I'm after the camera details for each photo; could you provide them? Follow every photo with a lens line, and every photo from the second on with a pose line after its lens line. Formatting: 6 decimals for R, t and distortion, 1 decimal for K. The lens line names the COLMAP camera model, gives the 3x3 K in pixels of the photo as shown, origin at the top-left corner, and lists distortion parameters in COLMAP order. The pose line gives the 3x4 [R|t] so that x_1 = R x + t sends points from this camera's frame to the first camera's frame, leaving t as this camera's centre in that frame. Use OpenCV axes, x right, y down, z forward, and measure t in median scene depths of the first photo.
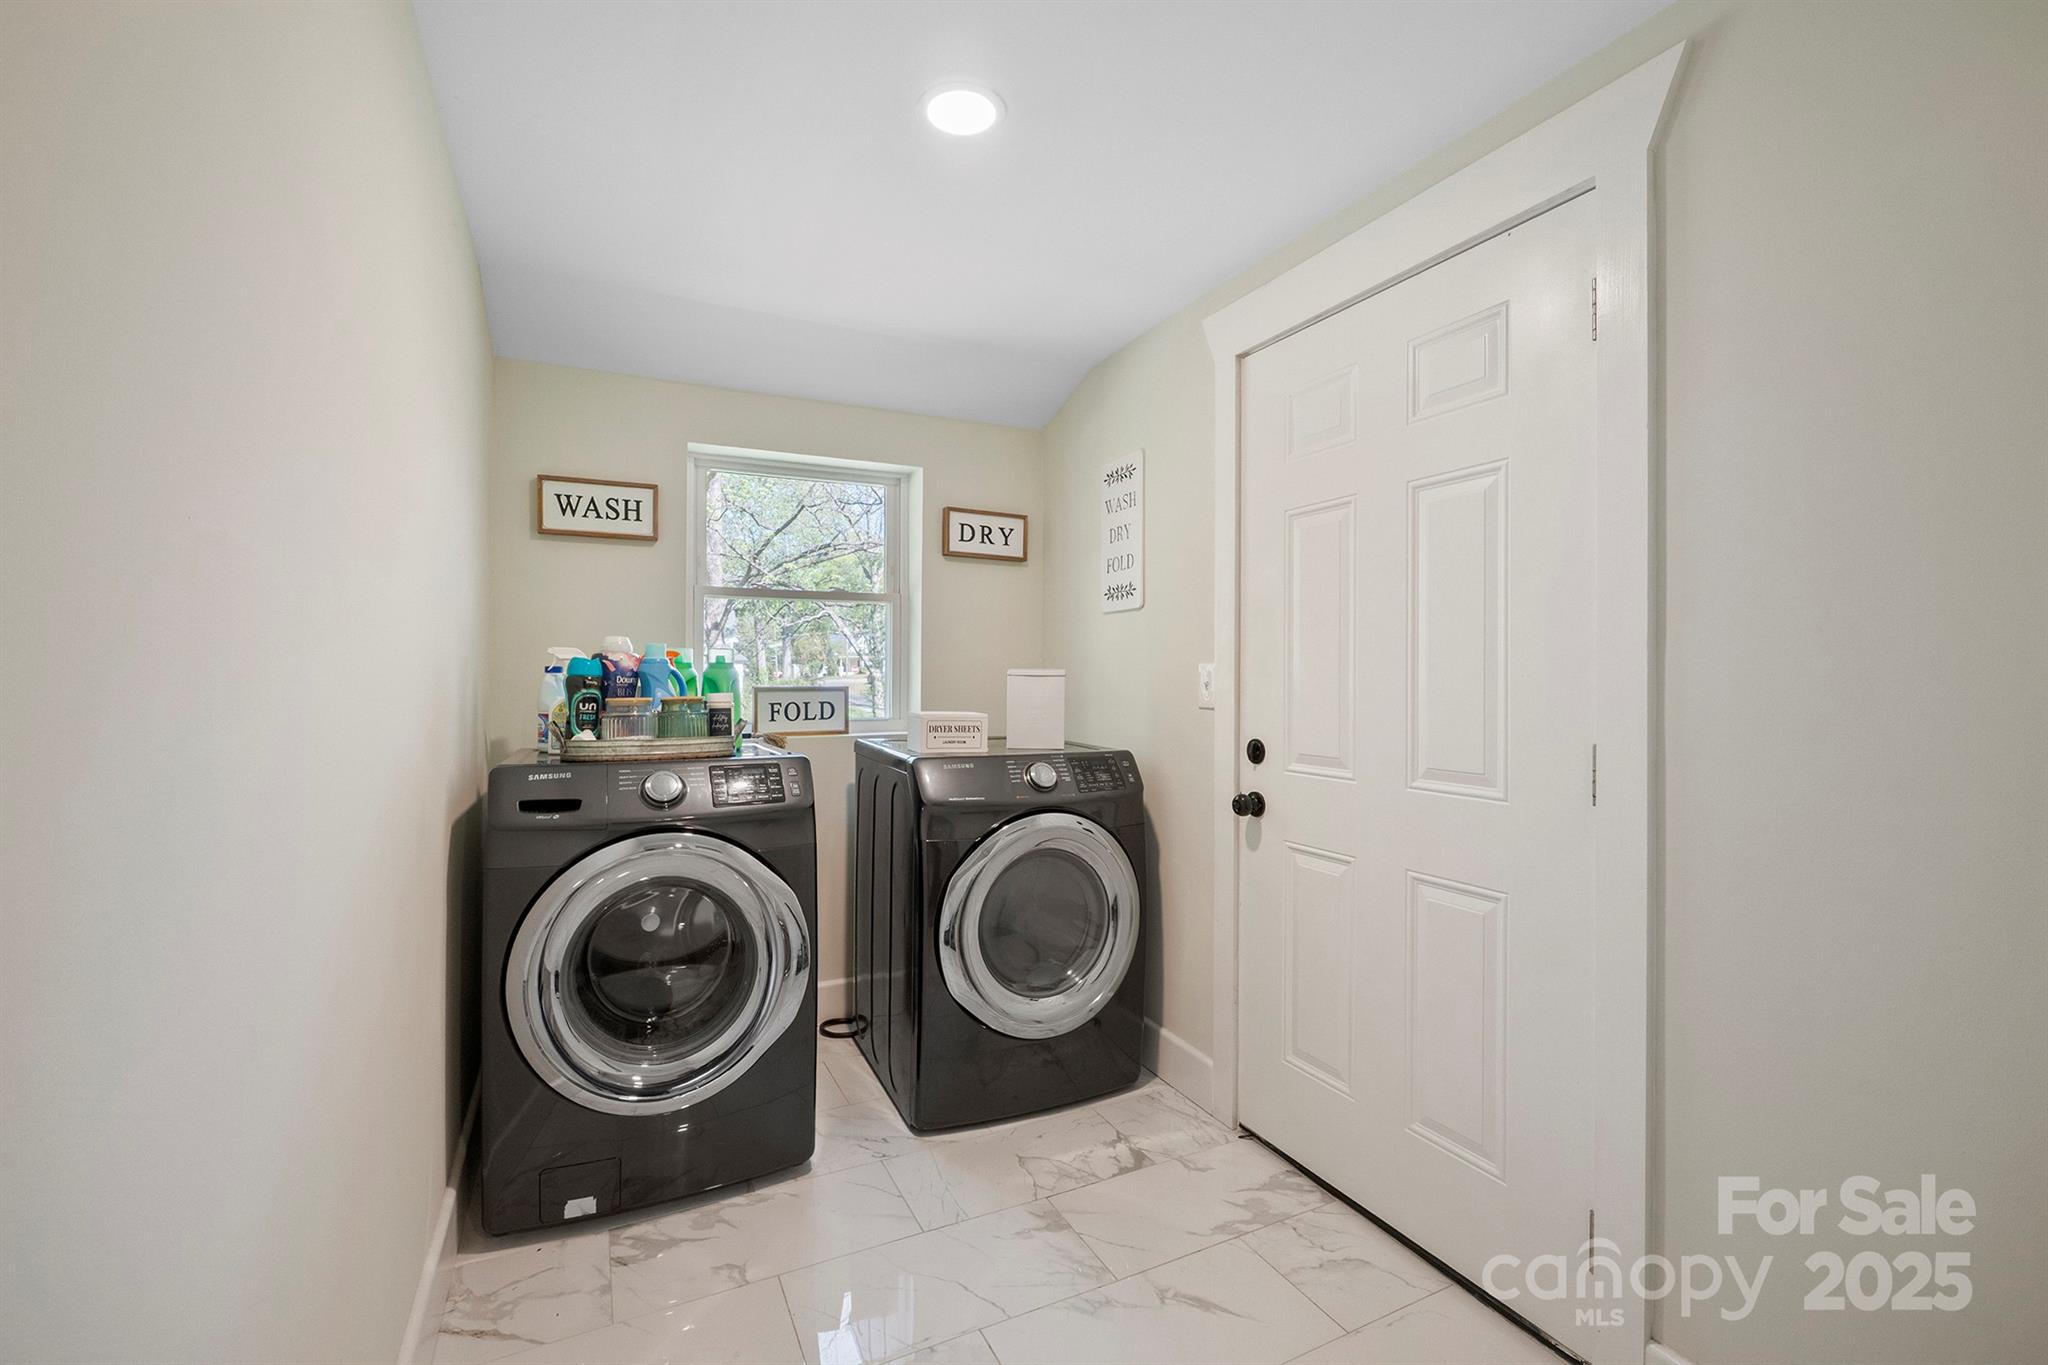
lens RADIAL K [[858.4, 0, 1023.3], [0, 858.4, 677.2], [0, 0, 1]] dist [-0.005911, -0.000463]
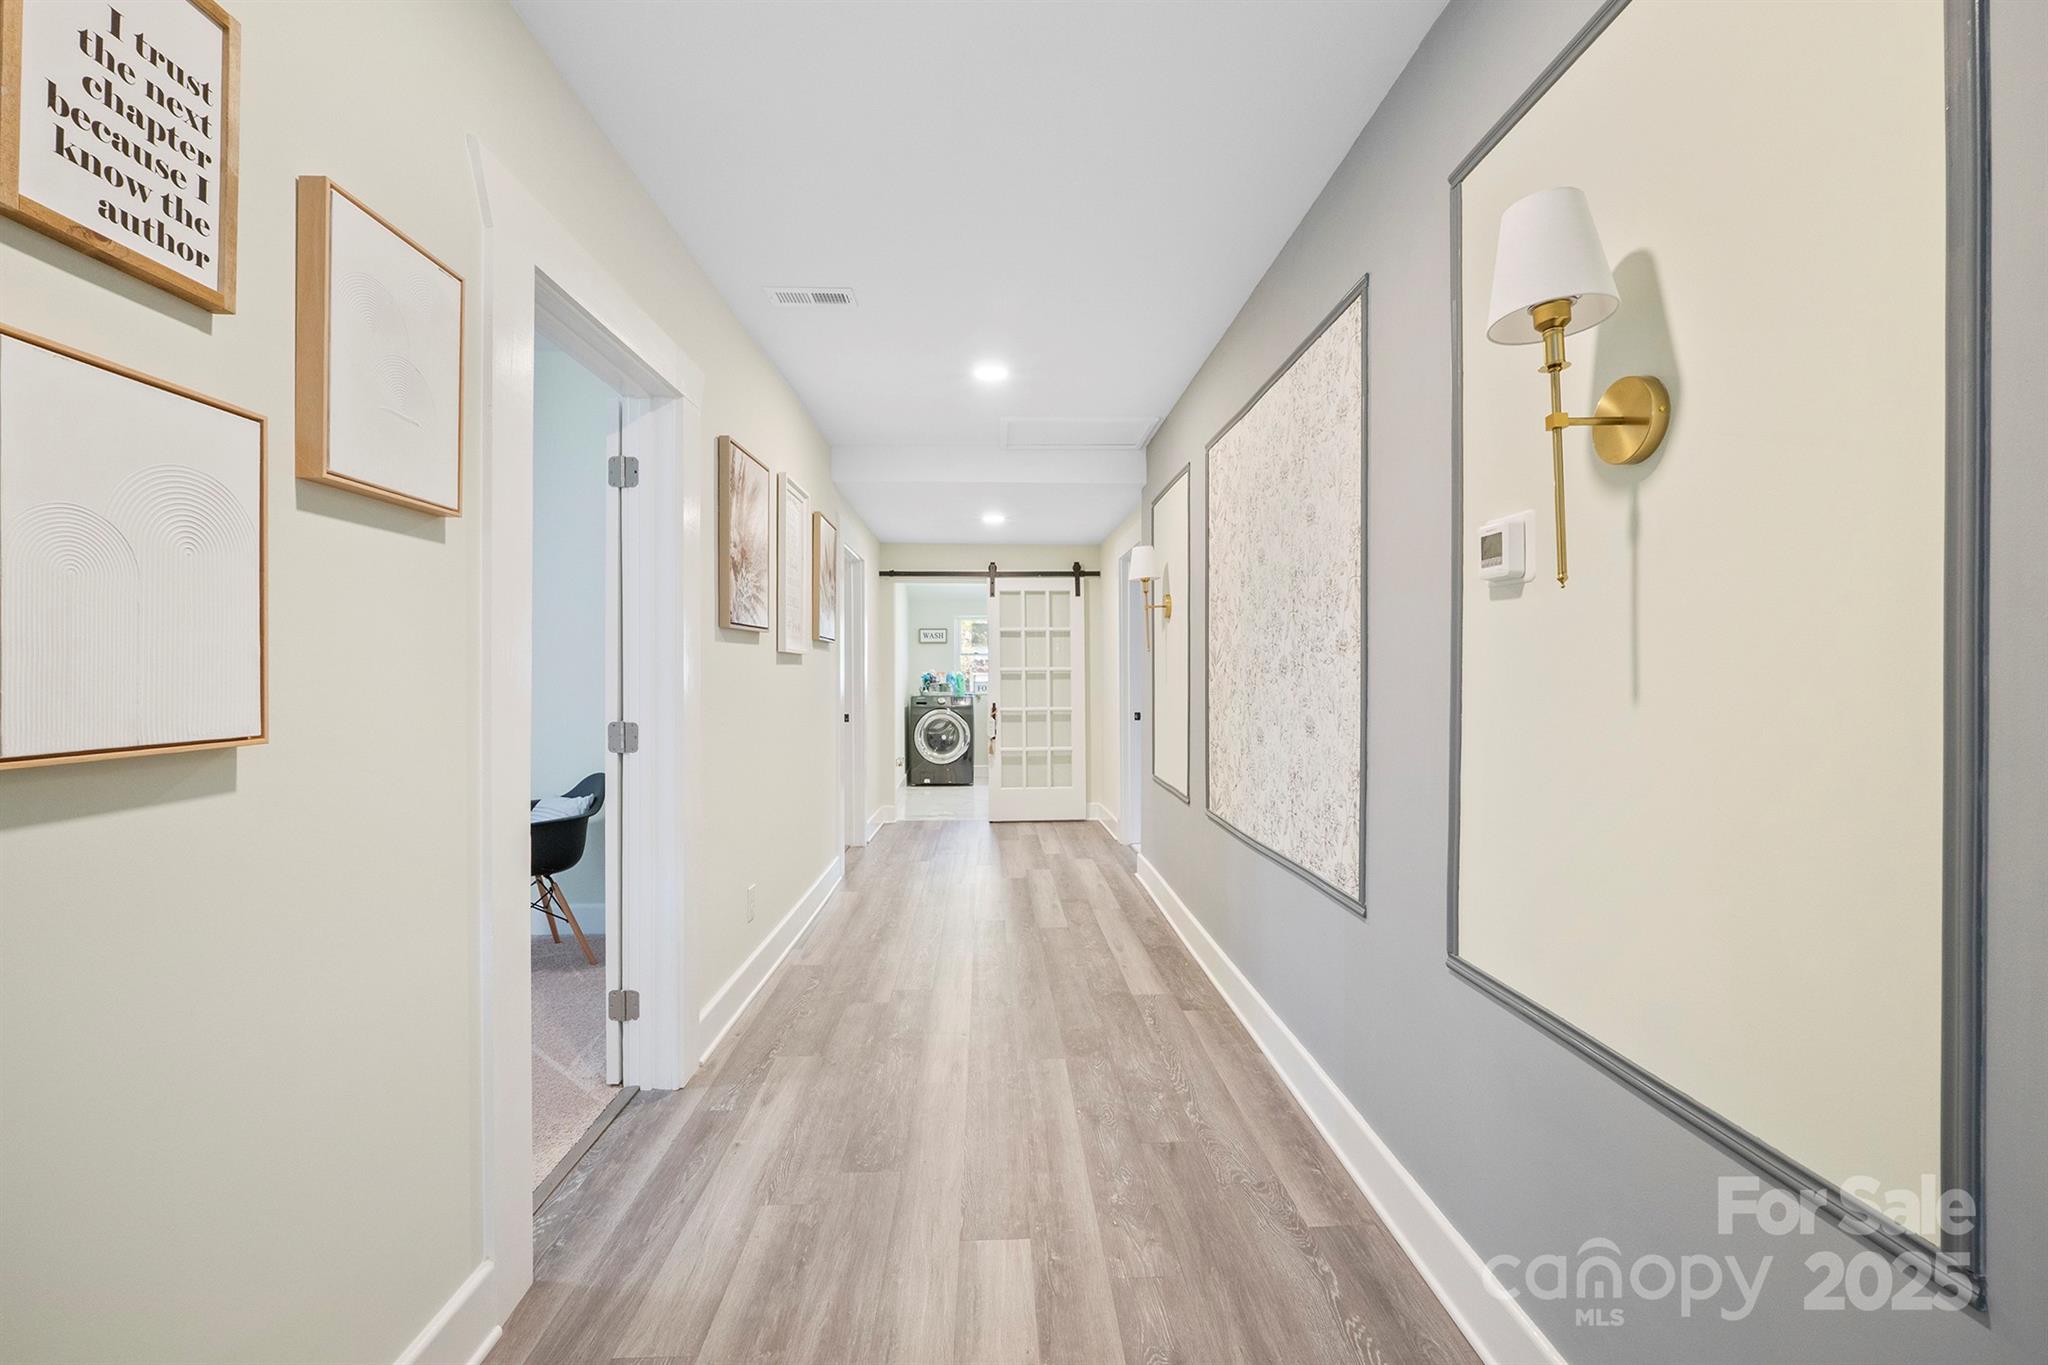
lens RADIAL K [[858.4, 0, 1020.5], [0, 858.4, 680.4], [0, 0, 1]] dist [-0.005911, -0.000463]
pose [[0.913205, -0.009709, -0.407385, 2.097265], [0.016372, 0.999783, 0.012871, -0.050049], [0.407171, -0.018423, 0.913166, -3.468413]]
